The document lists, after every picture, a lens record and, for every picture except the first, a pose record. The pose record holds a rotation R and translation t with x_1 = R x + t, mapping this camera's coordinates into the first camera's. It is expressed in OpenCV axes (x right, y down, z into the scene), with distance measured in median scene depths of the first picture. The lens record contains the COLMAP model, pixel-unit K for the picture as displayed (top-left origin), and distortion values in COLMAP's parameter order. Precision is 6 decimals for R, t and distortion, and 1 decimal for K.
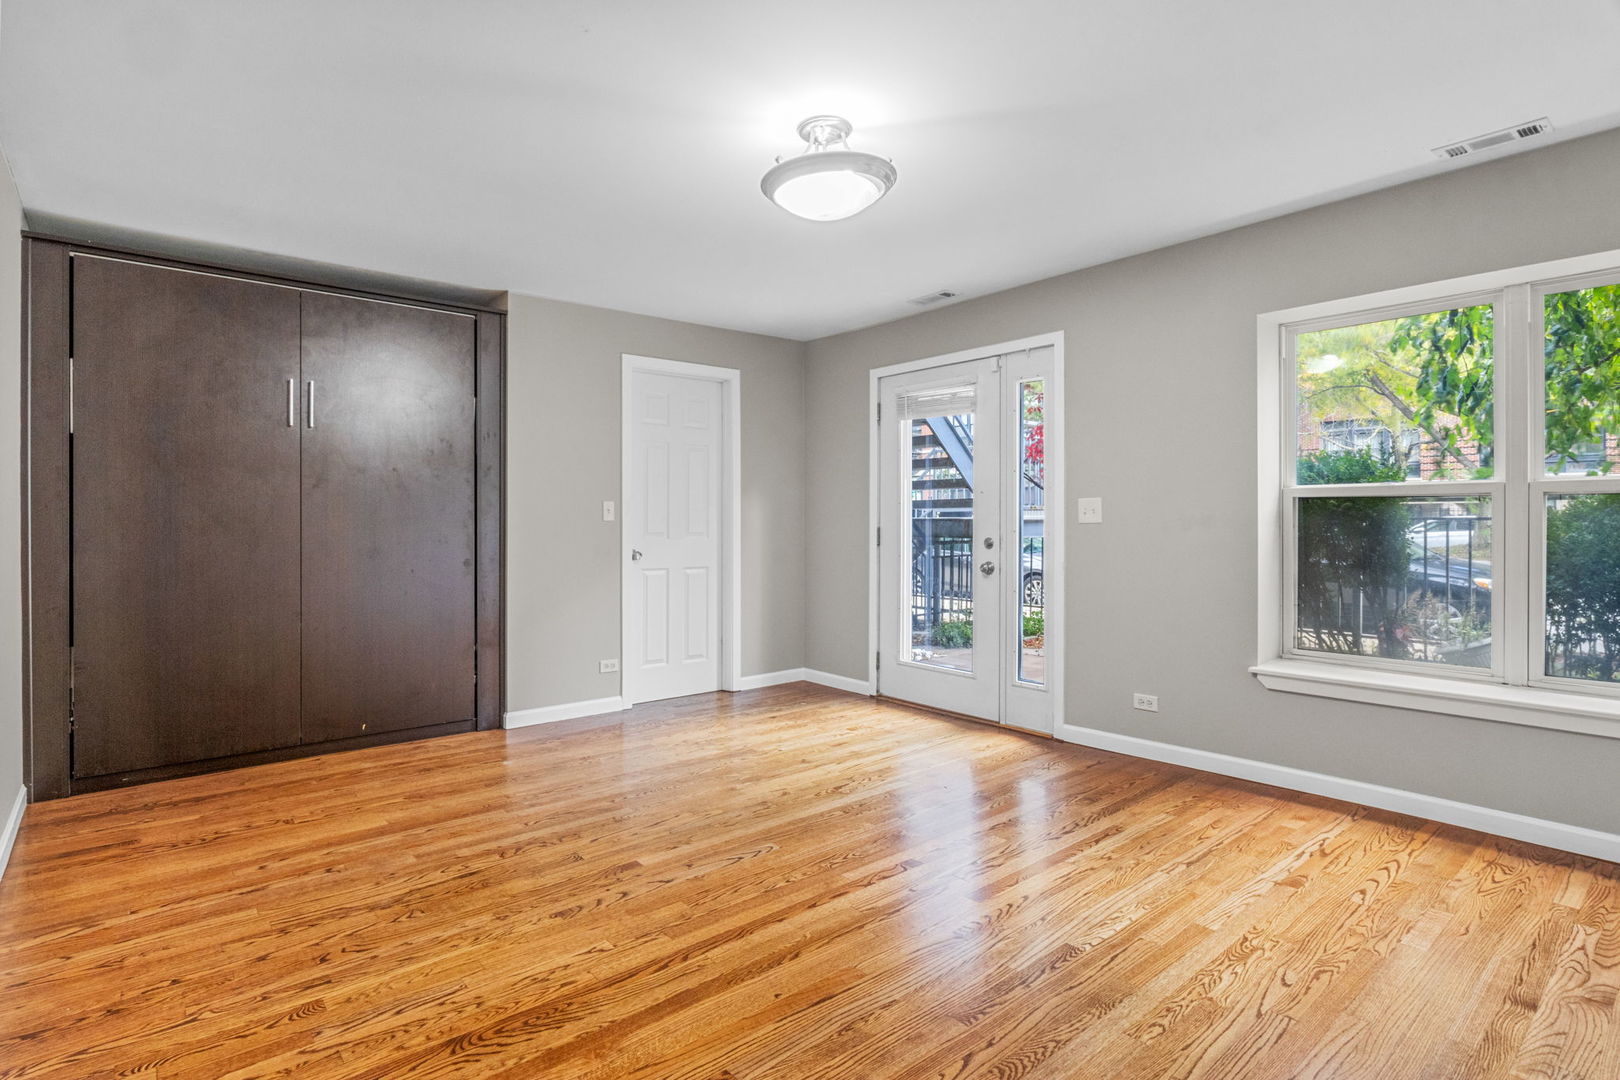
lens RADIAL K [[820.3, 0, 807.9], [0, 820.3, 539.2], [0, 0, 1]] dist [0.011234, -0.000003]
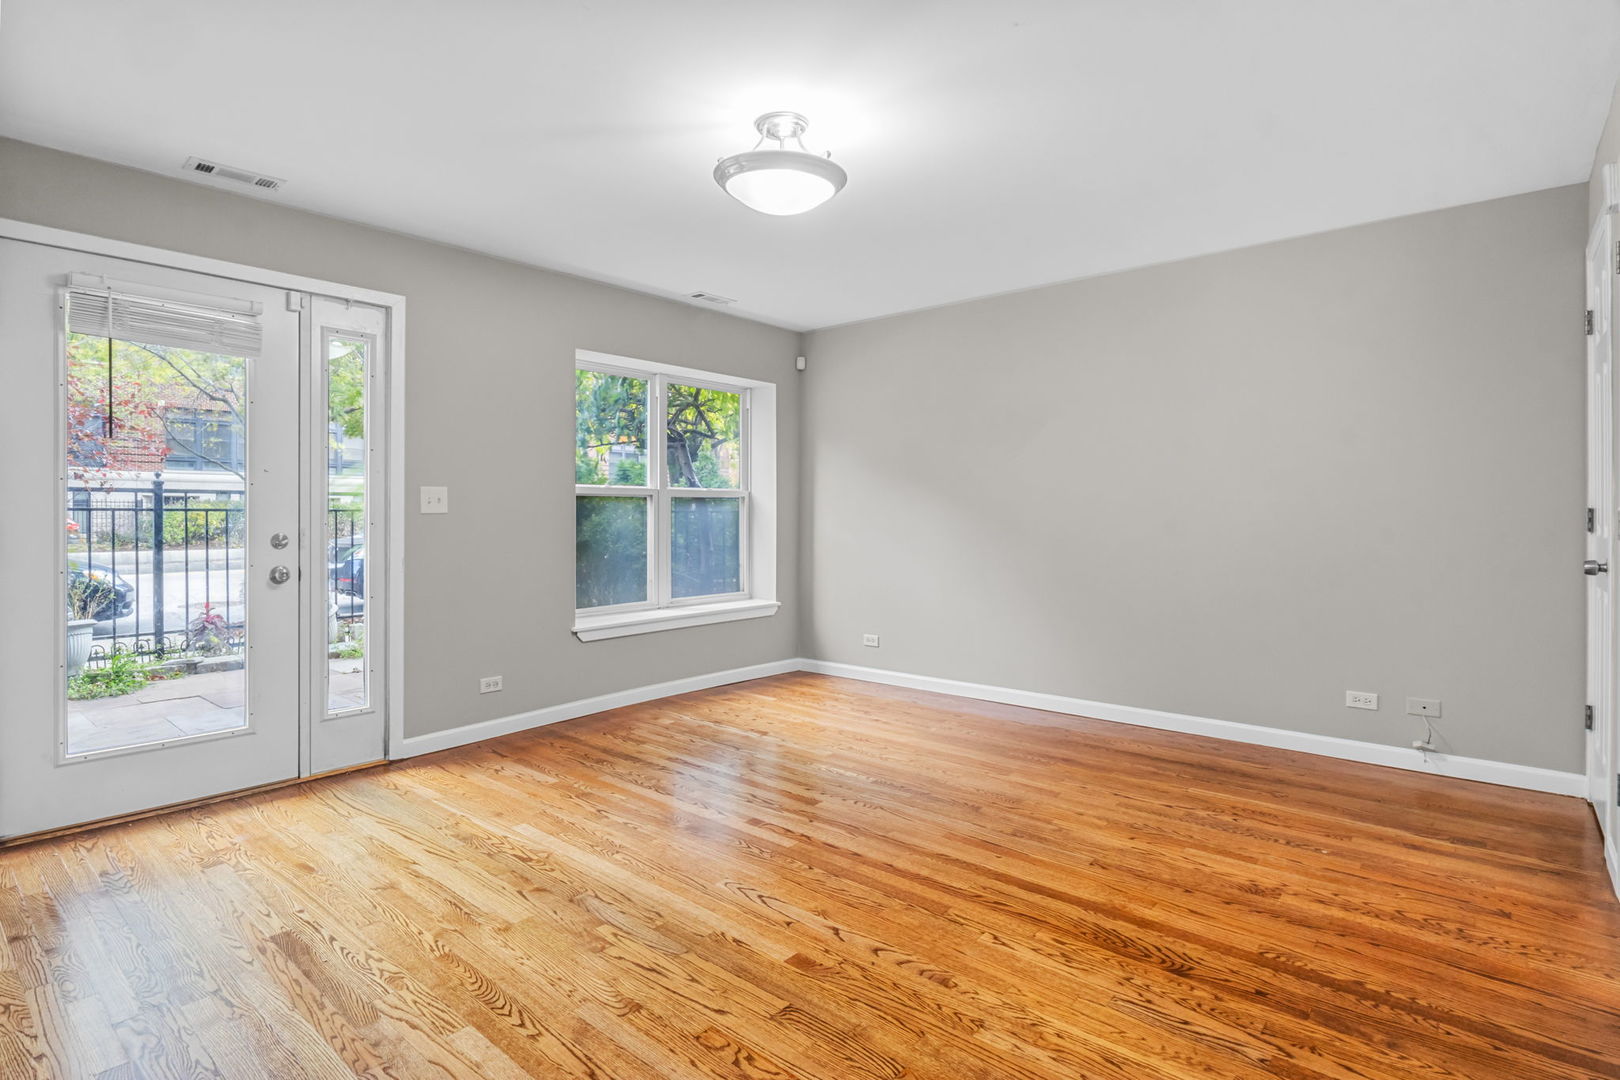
lens RADIAL K [[820.3, 0, 771.3], [0, 820.3, 509.3], [0, 0, 1]] dist [0.011234, -0.000003]
pose [[-0.154159, 0.009285, 0.988002, -1.173002], [0.013986, 0.999876, -0.007214, -0.022482], [-0.987947, 0.012706, -0.154269, 1.376129]]
